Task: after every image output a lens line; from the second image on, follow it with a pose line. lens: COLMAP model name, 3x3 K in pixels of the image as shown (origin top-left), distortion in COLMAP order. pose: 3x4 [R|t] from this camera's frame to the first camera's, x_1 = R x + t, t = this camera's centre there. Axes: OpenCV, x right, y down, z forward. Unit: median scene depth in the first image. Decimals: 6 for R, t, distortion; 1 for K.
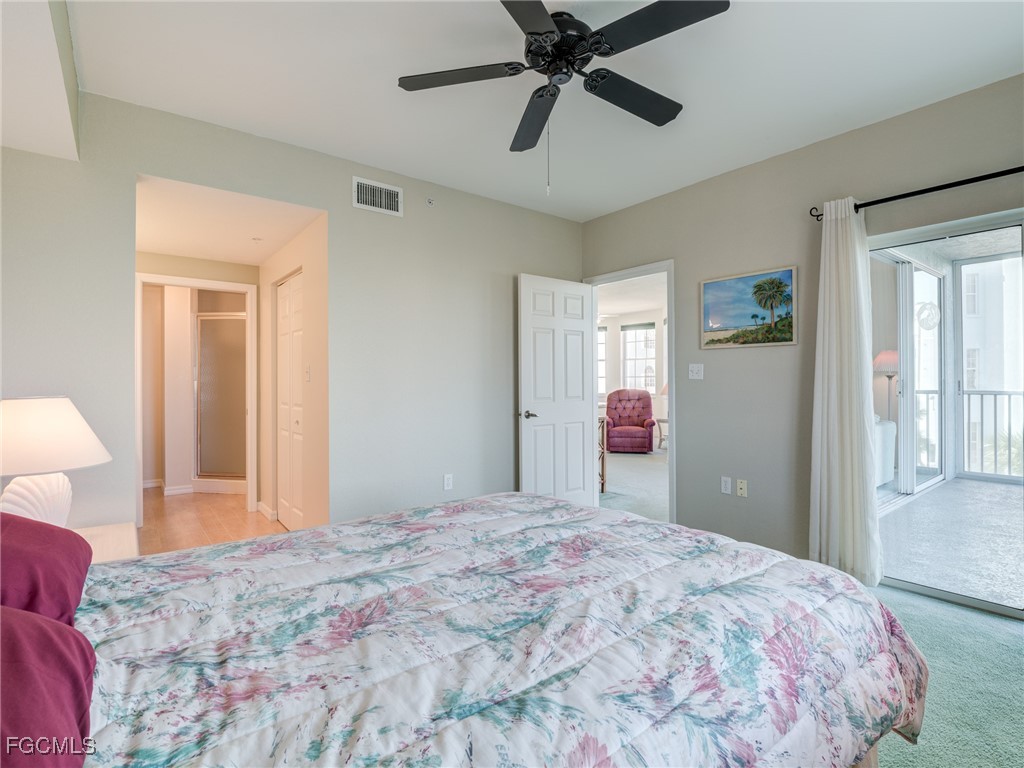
lens RADIAL K [[504.8, 0, 514.1], [0, 504.8, 388.0], [0, 0, 1]] dist [0.002405, -0.013079]
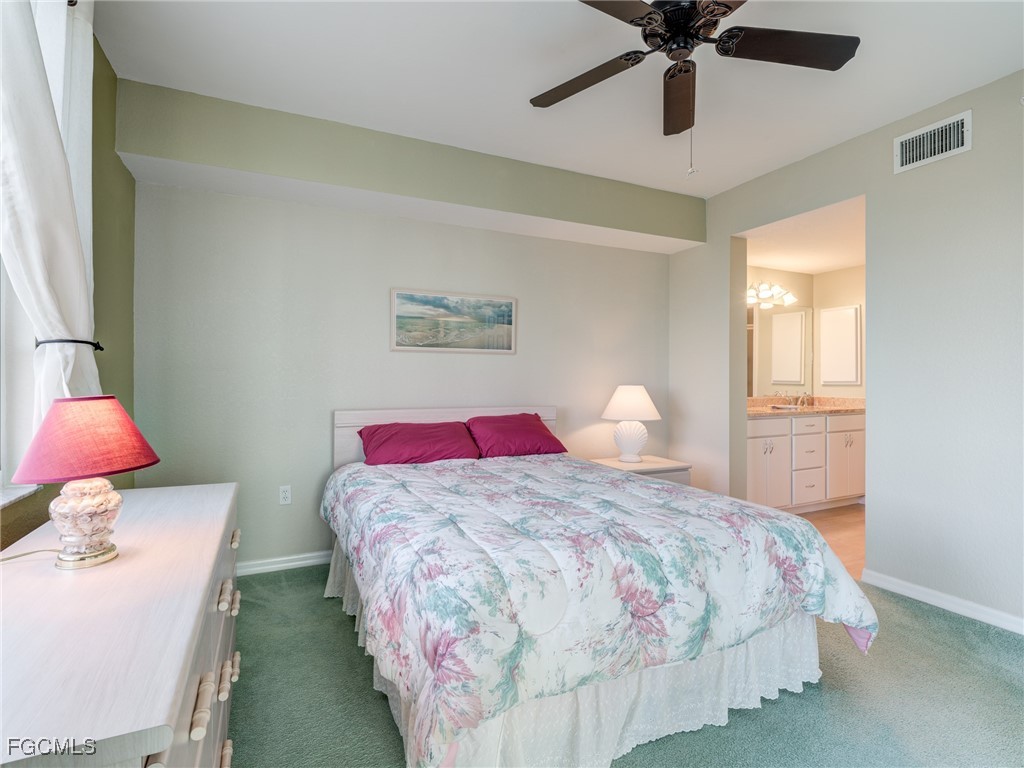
lens RADIAL K [[504.8, 0, 516.6], [0, 504.8, 376.2], [0, 0, 1]] dist [0.002405, -0.013079]
pose [[-0.221533, 0.002405, -0.975150, 0.694530], [-0.018501, 0.999807, 0.006669, -0.008265], [0.974977, 0.019519, -0.221446, 0.597449]]
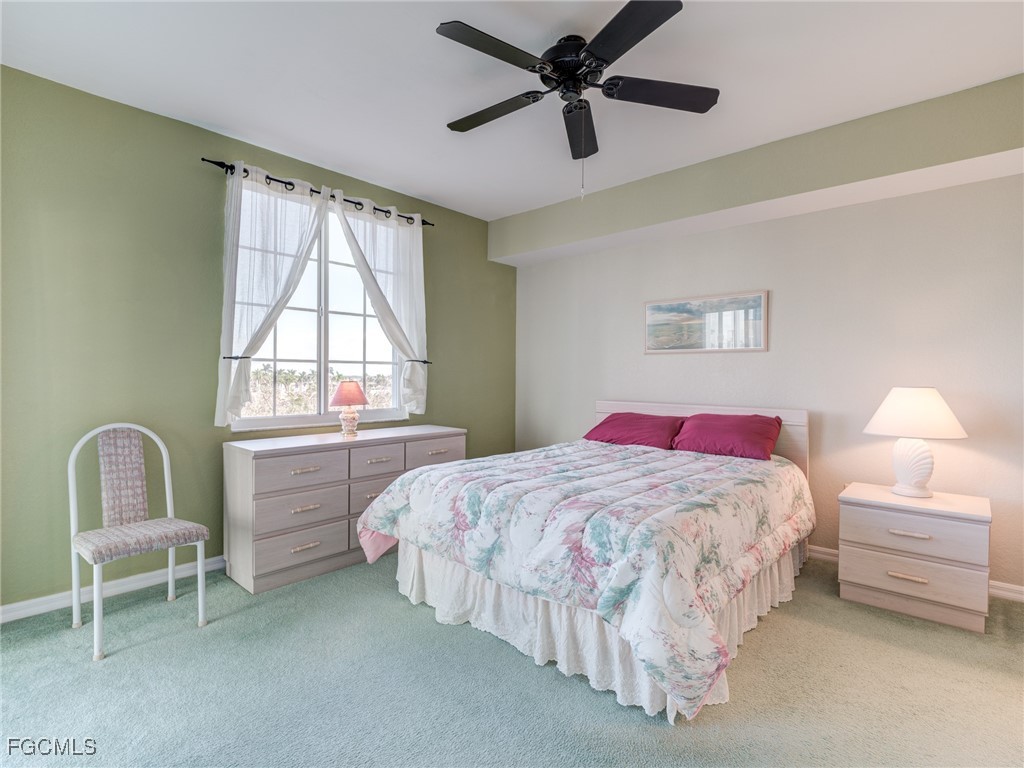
lens RADIAL K [[504.8, 0, 512.9], [0, 504.8, 376.5], [0, 0, 1]] dist [0.002405, -0.013079]
pose [[-0.986393, -0.000121, -0.164405, 0.279706], [-0.003124, 0.999833, 0.018006, -0.014764], [0.164376, 0.018274, -0.986229, 1.289944]]
